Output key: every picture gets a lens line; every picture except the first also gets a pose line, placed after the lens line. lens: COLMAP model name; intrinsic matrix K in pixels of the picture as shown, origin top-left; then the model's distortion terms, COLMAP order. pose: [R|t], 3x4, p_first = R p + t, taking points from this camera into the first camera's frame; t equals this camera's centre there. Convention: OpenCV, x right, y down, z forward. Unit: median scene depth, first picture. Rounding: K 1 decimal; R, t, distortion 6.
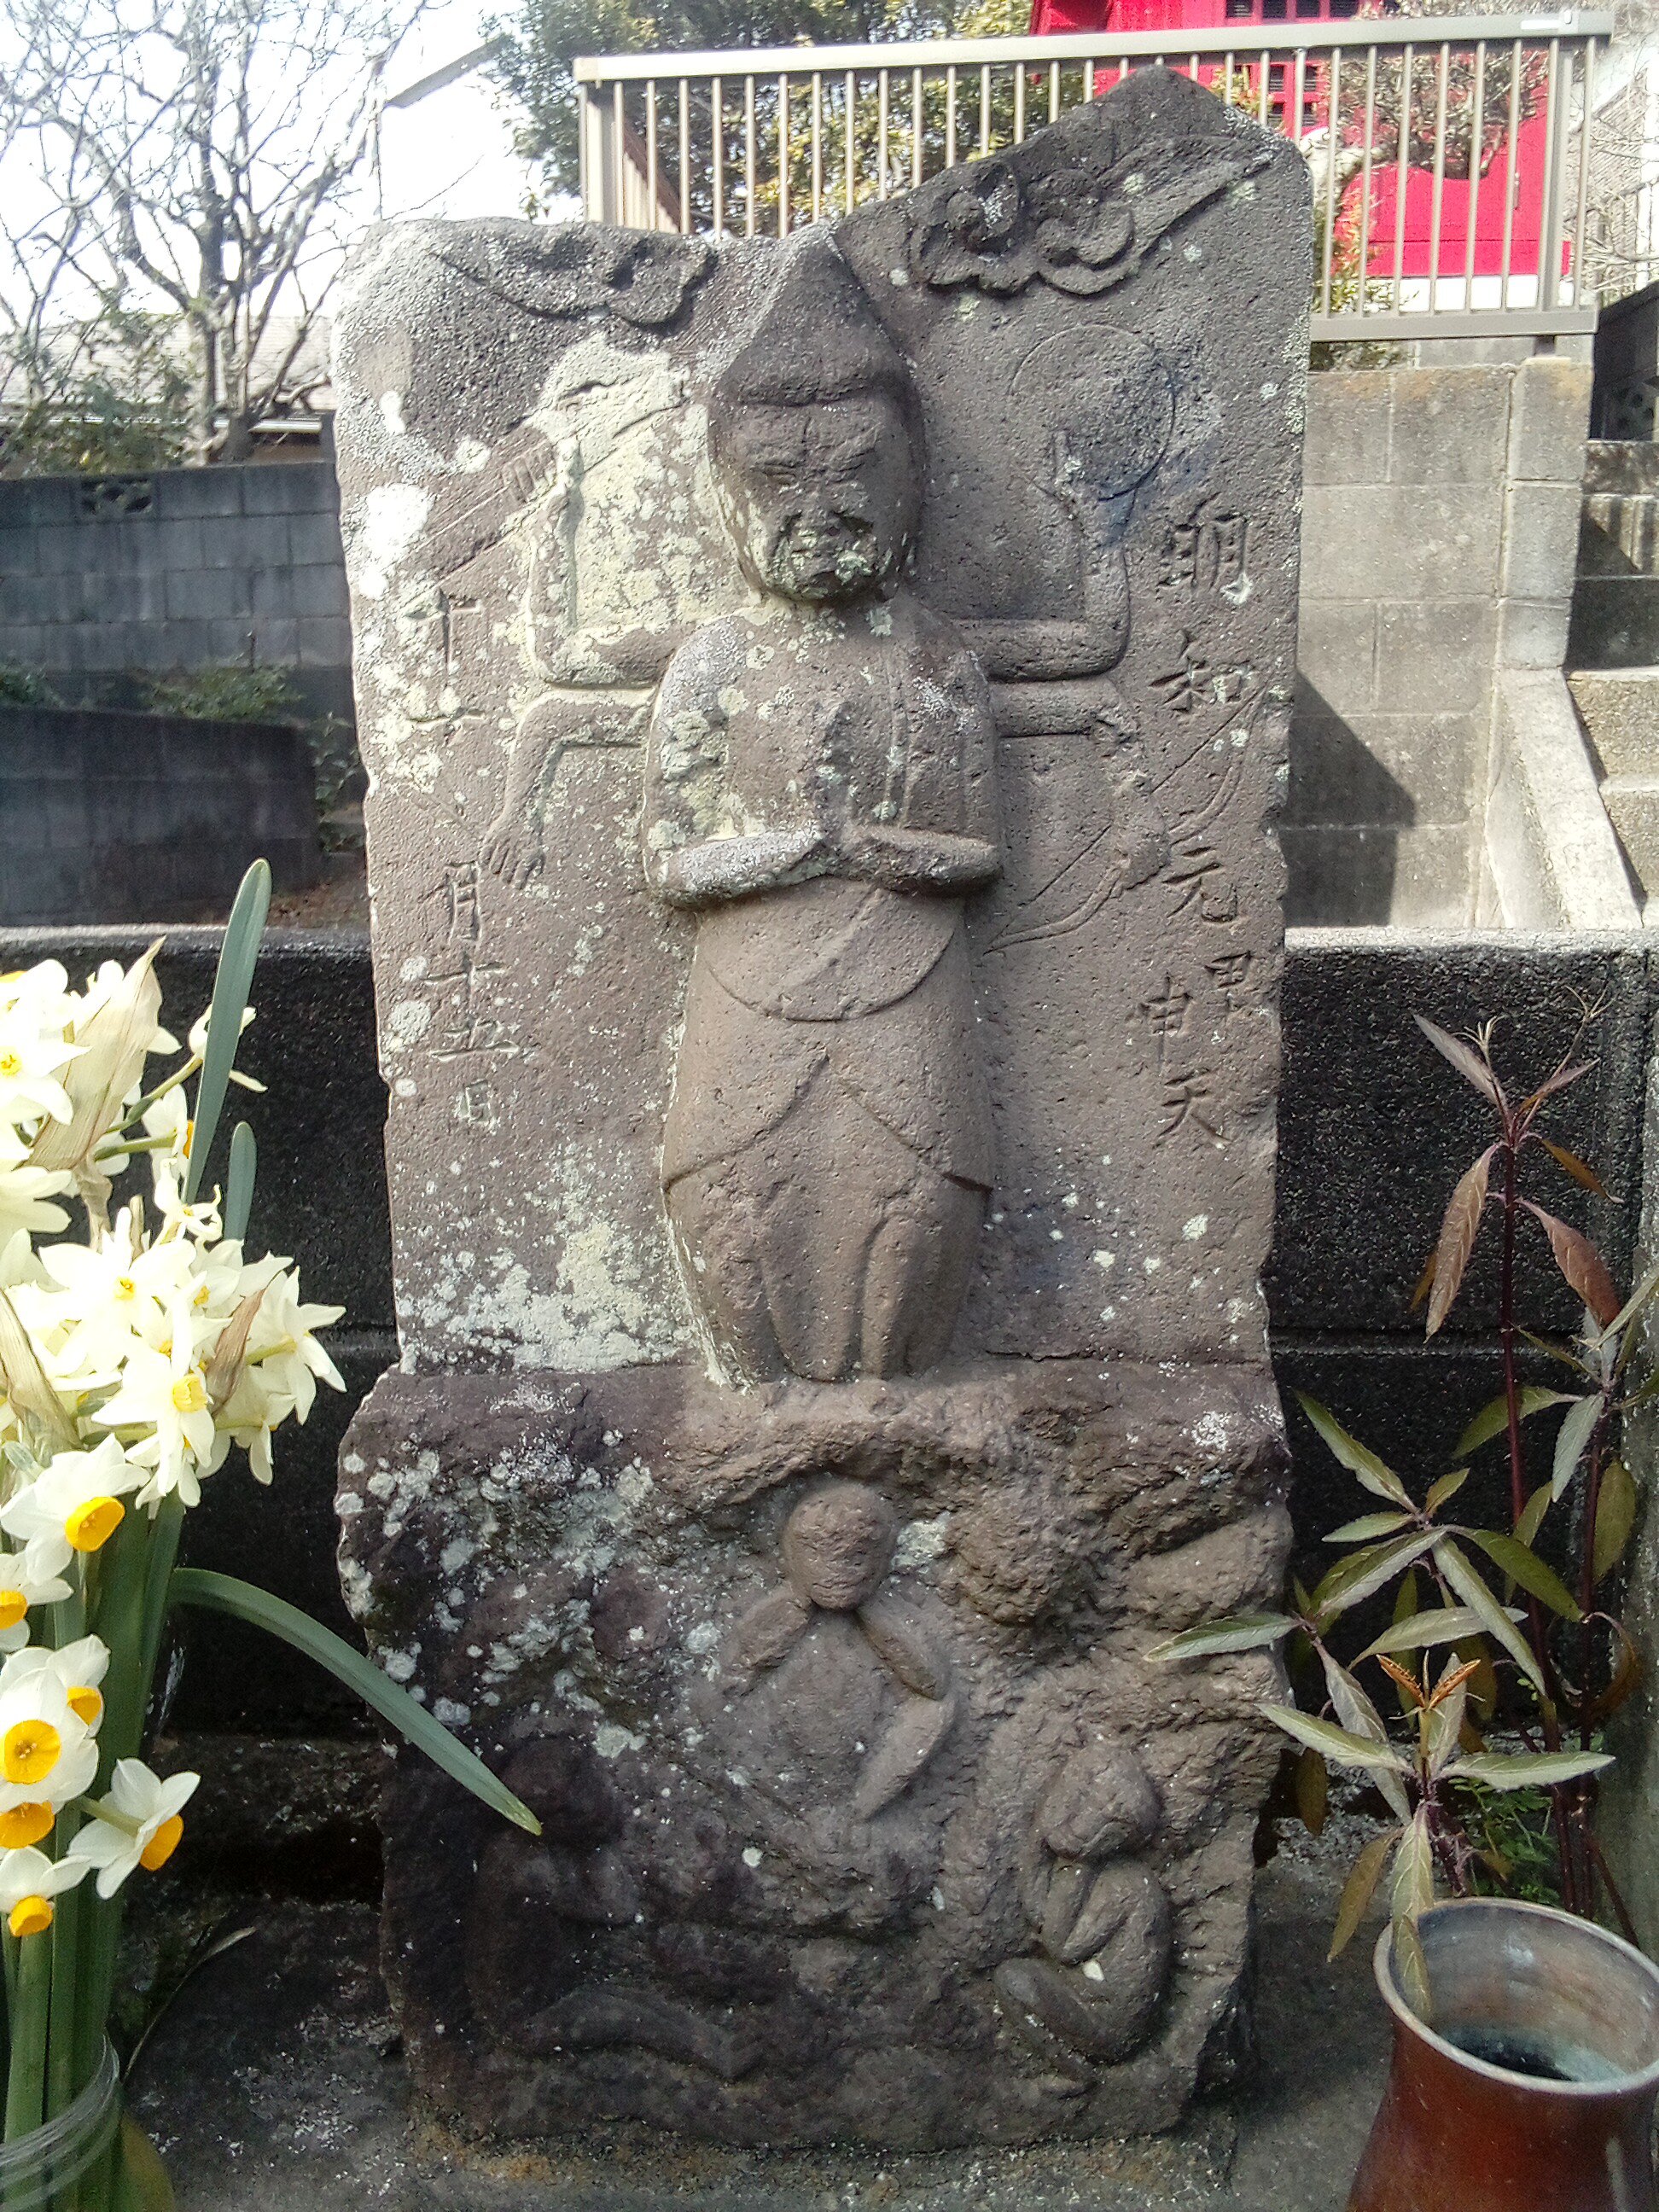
lens RADIAL K [[1838.4, 0, 829.5], [0, 1838.4, 1106.0], [0, 0, 1]] dist [0.094608, -0.170644]
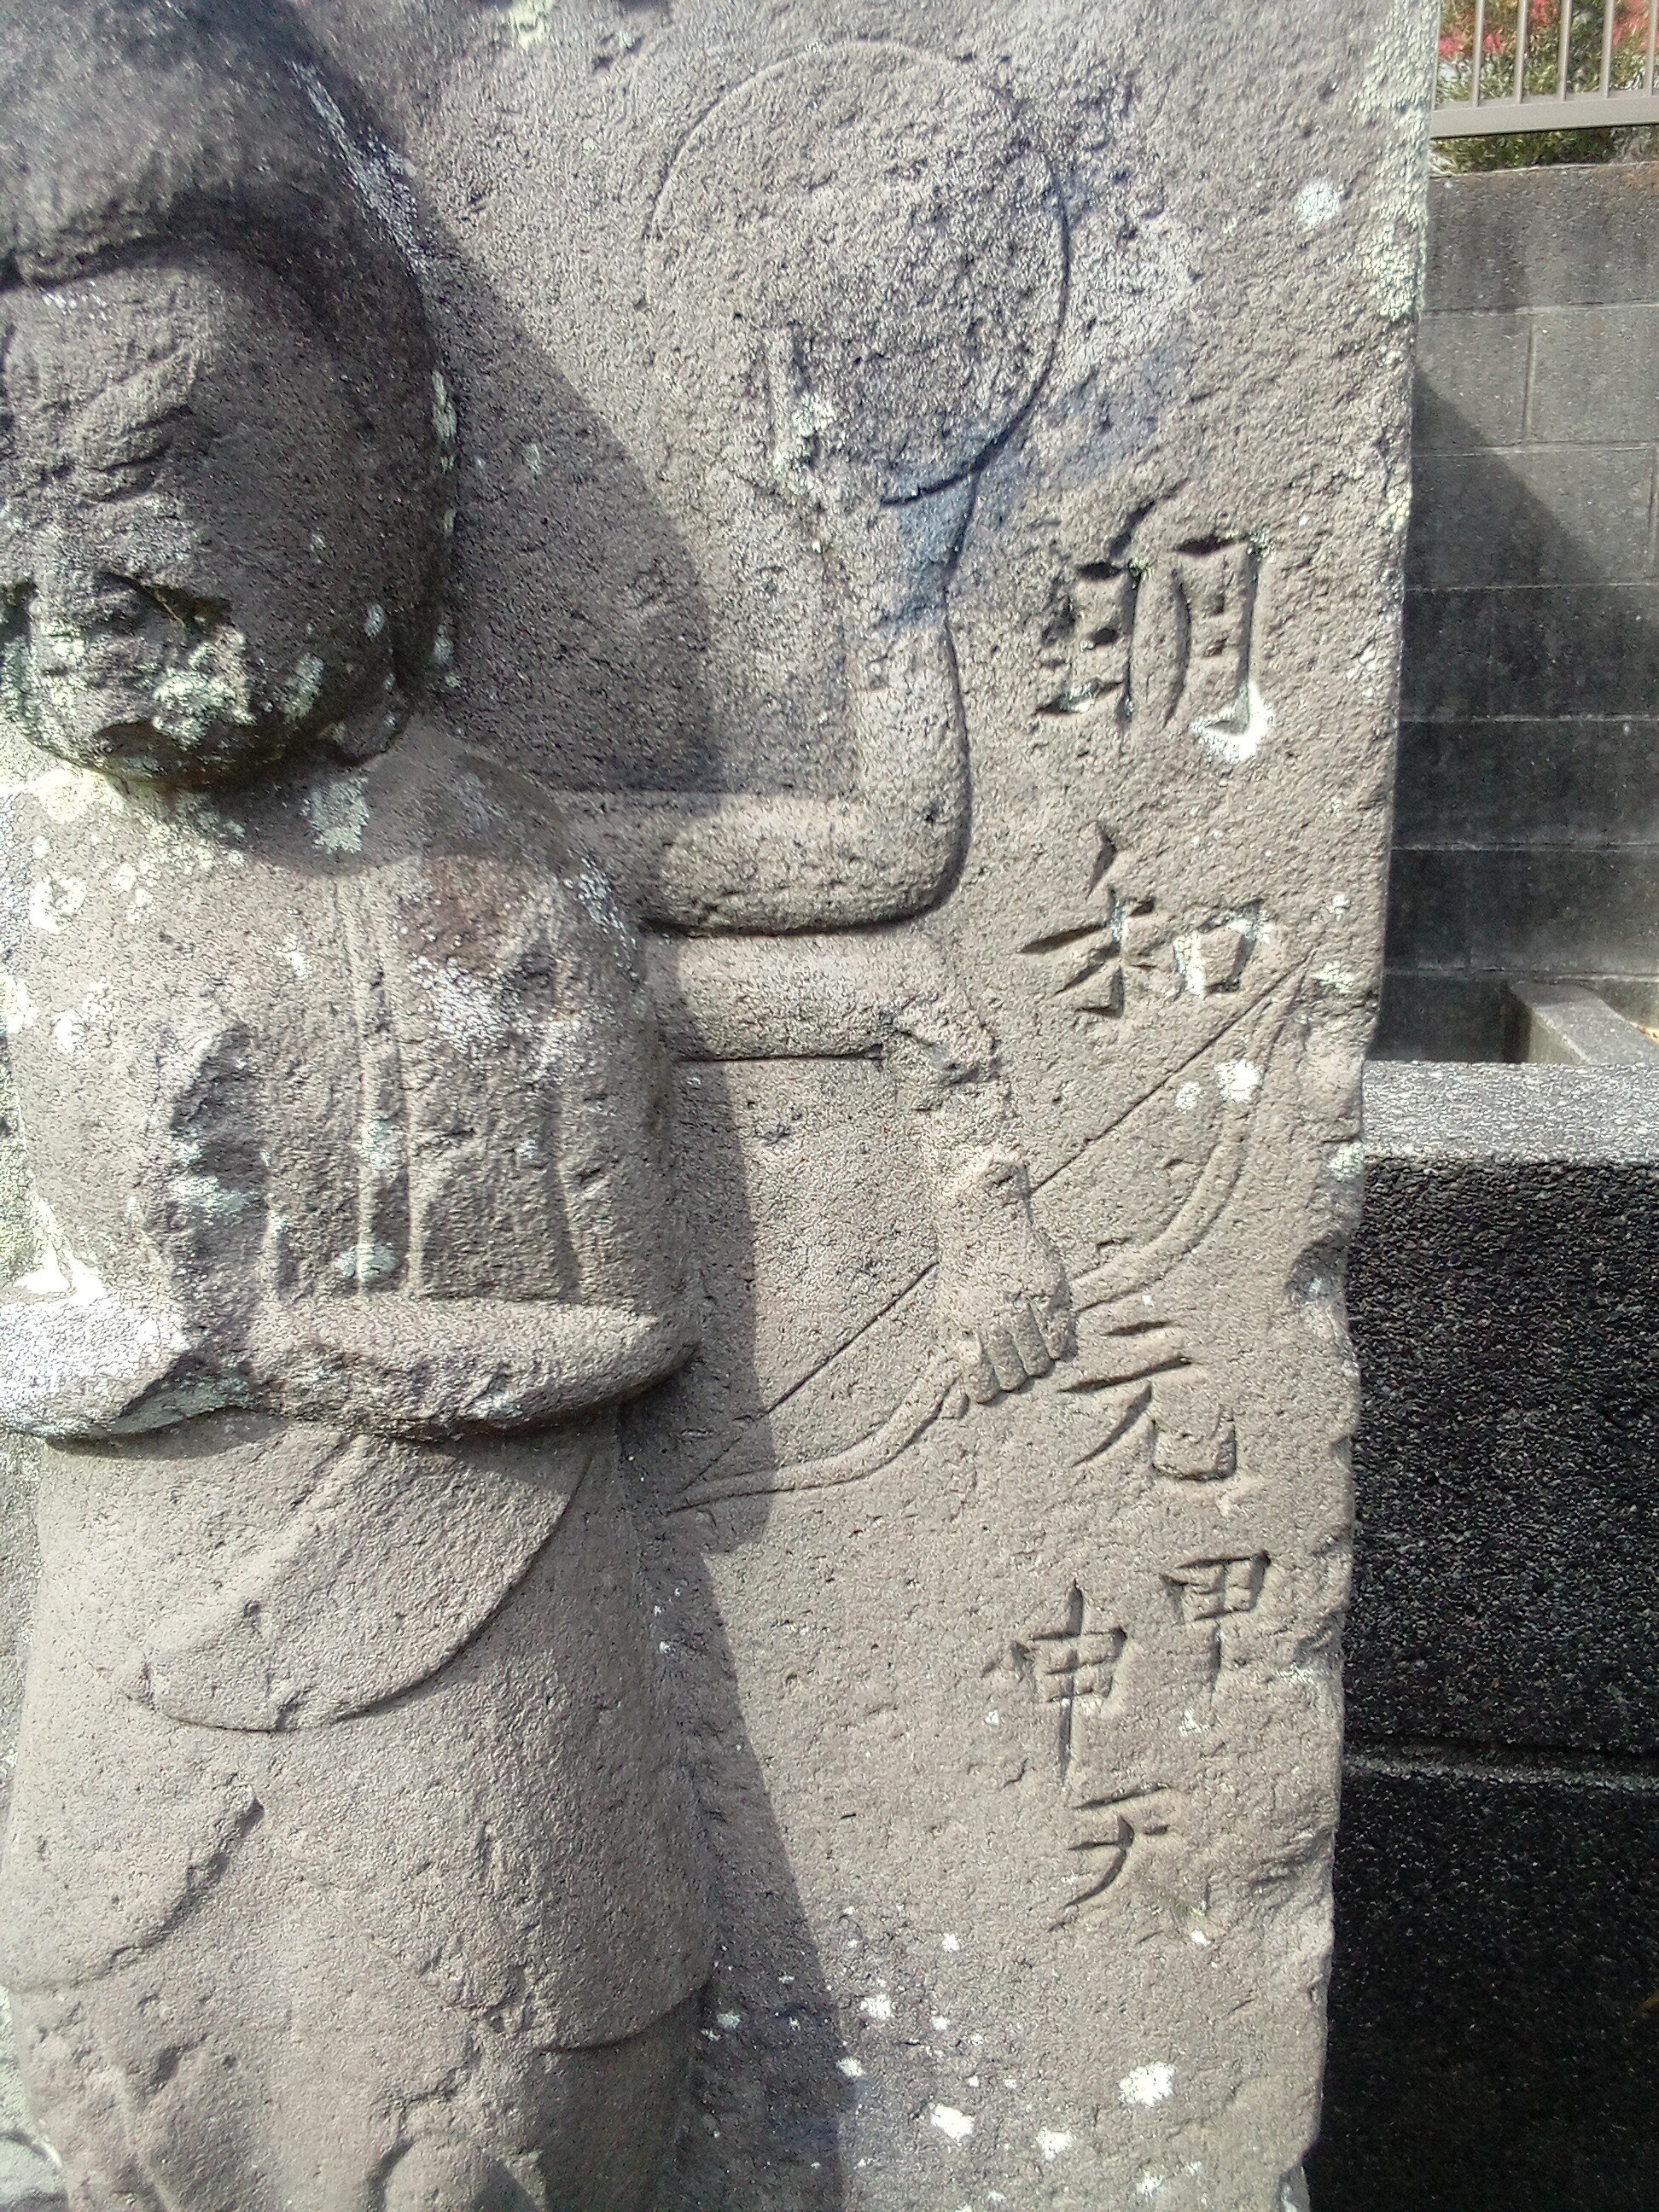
lens RADIAL K [[1838.4, 0, 829.5], [0, 1838.4, 1106.0], [0, 0, 1]] dist [0.094608, -0.170644]
pose [[0.992553, 0.019692, -0.120212, 0.181200], [-0.009935, 0.996646, 0.081230, -0.226298], [0.121408, -0.079431, 0.989419, 0.585256]]
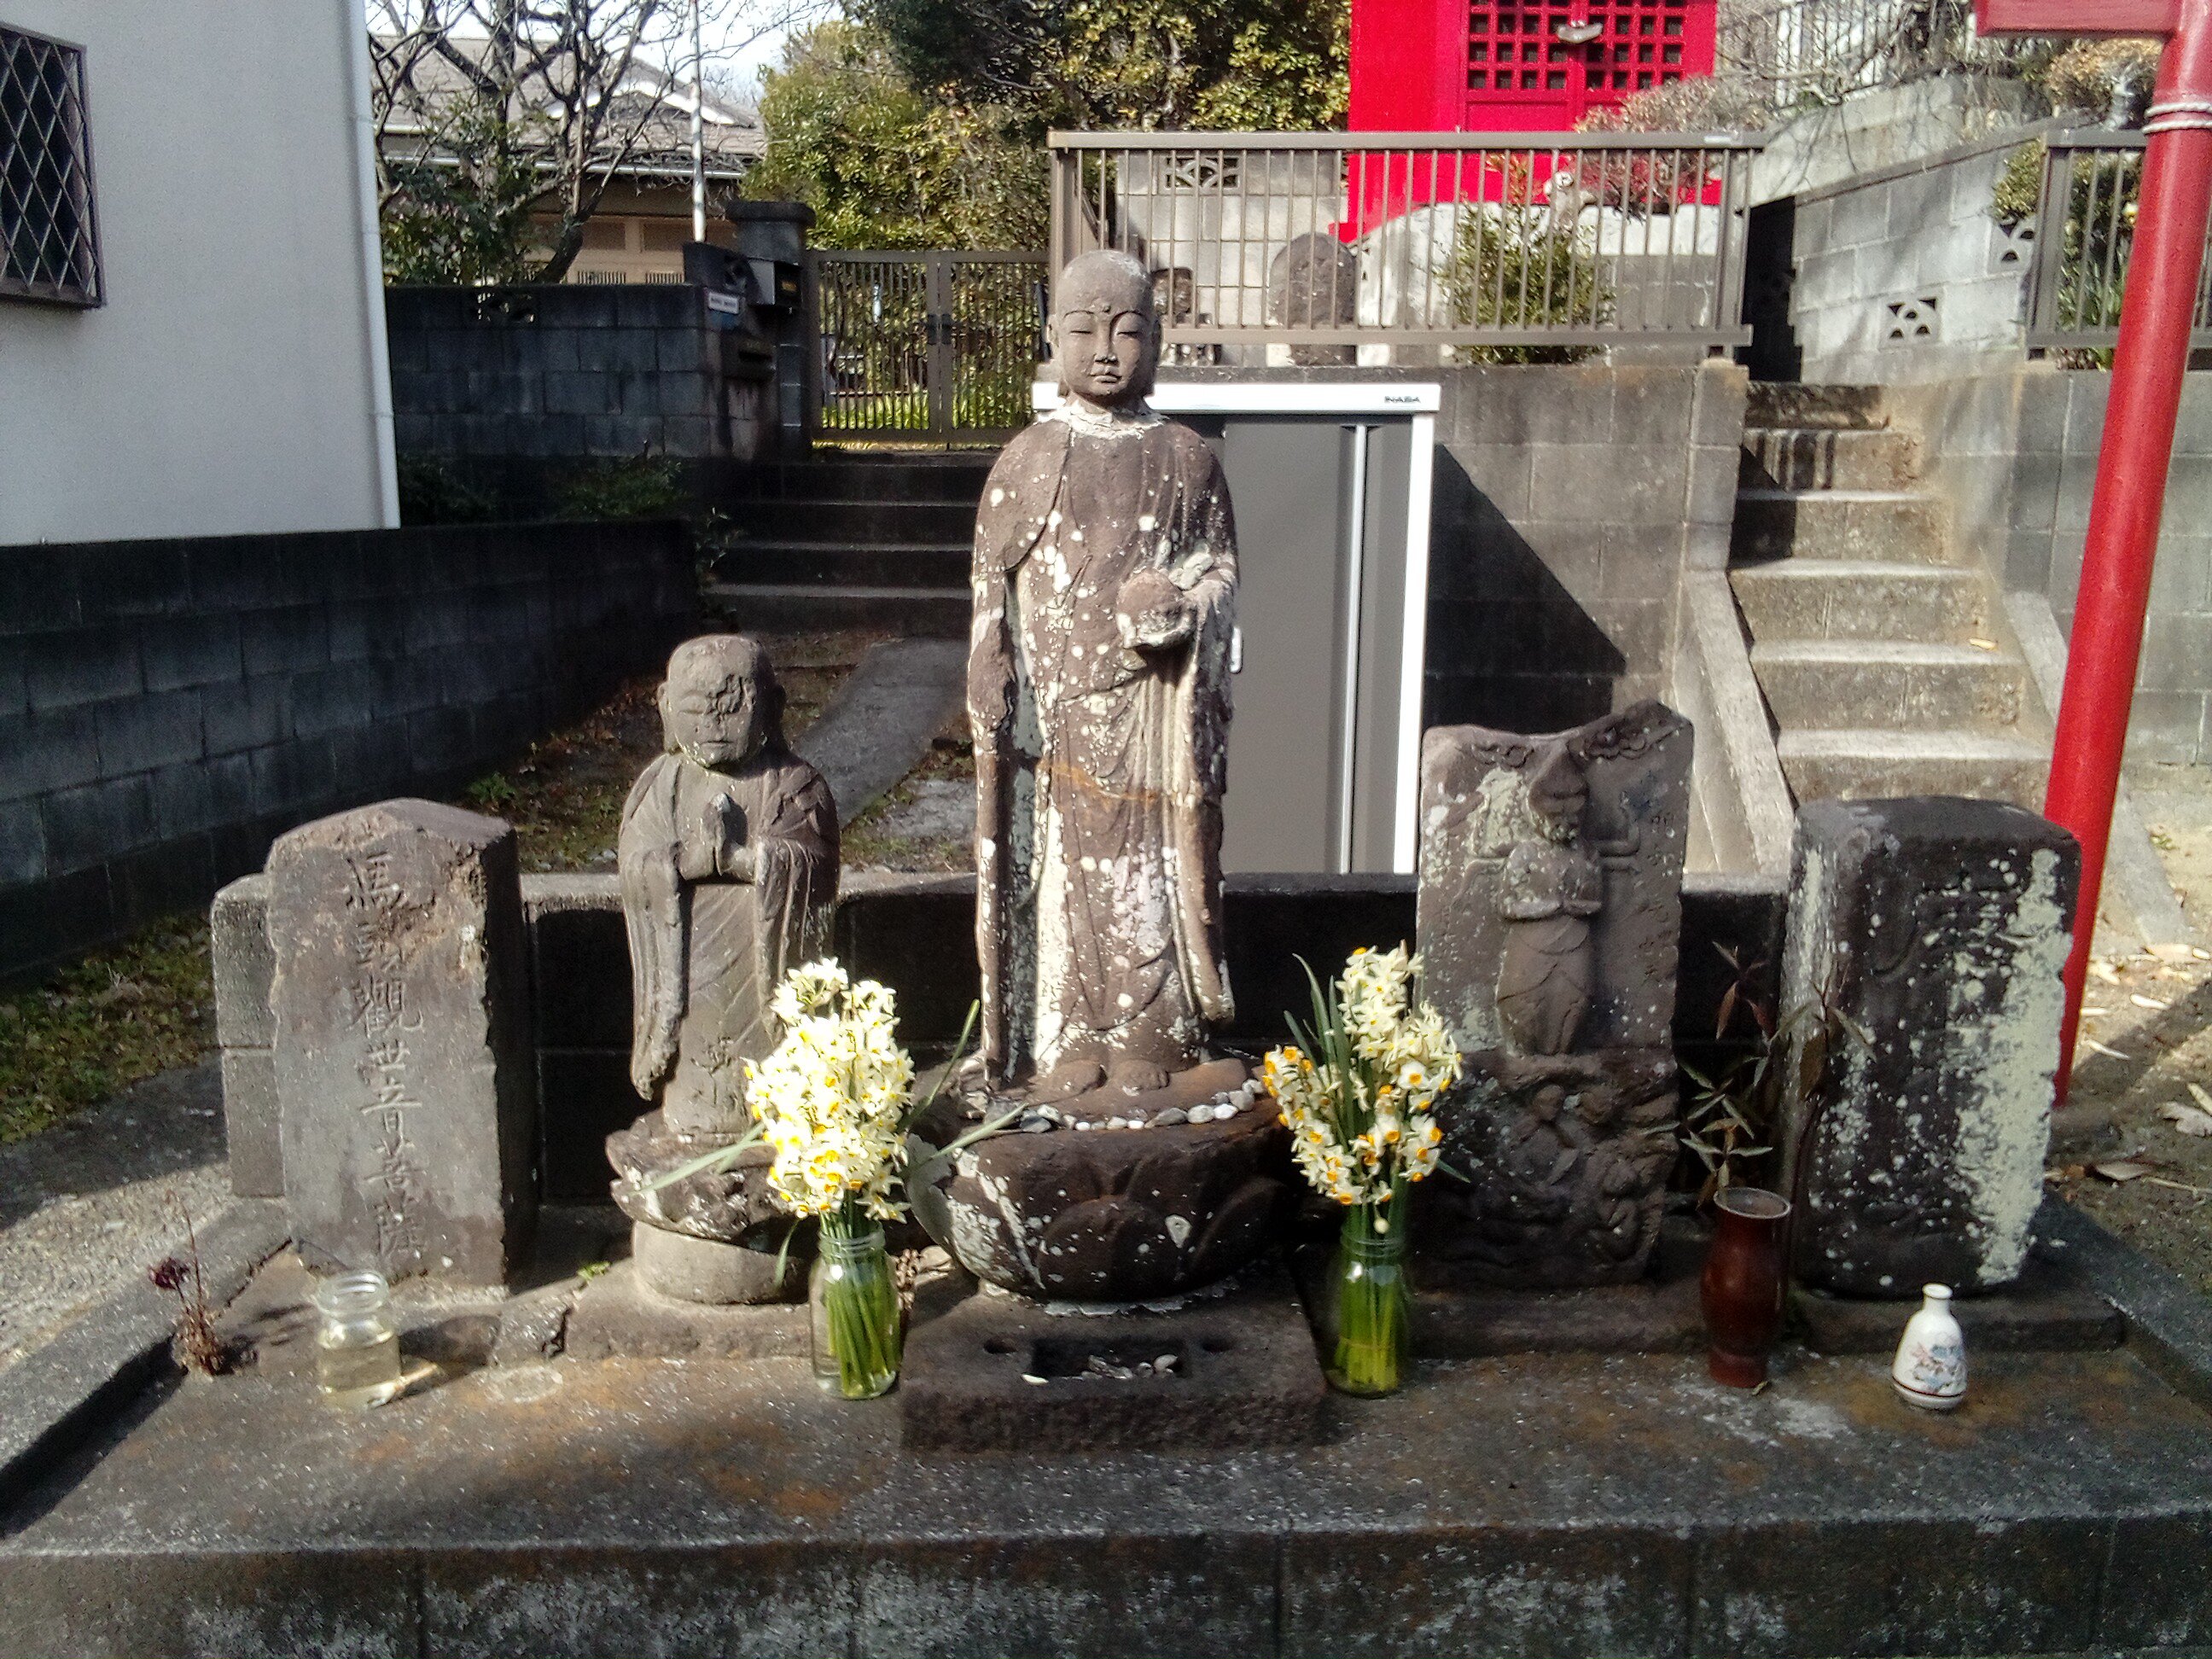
lens RADIAL K [[1838.4, 0, 1106.0], [0, 1838.4, 829.5], [0, 0, 1]] dist [0.094608, -0.170644]
pose [[0.997753, -0.002040, 0.066968, -1.095586], [0.000471, 0.999725, 0.023442, -0.366235], [-0.066998, -0.023358, 0.997480, -2.467434]]
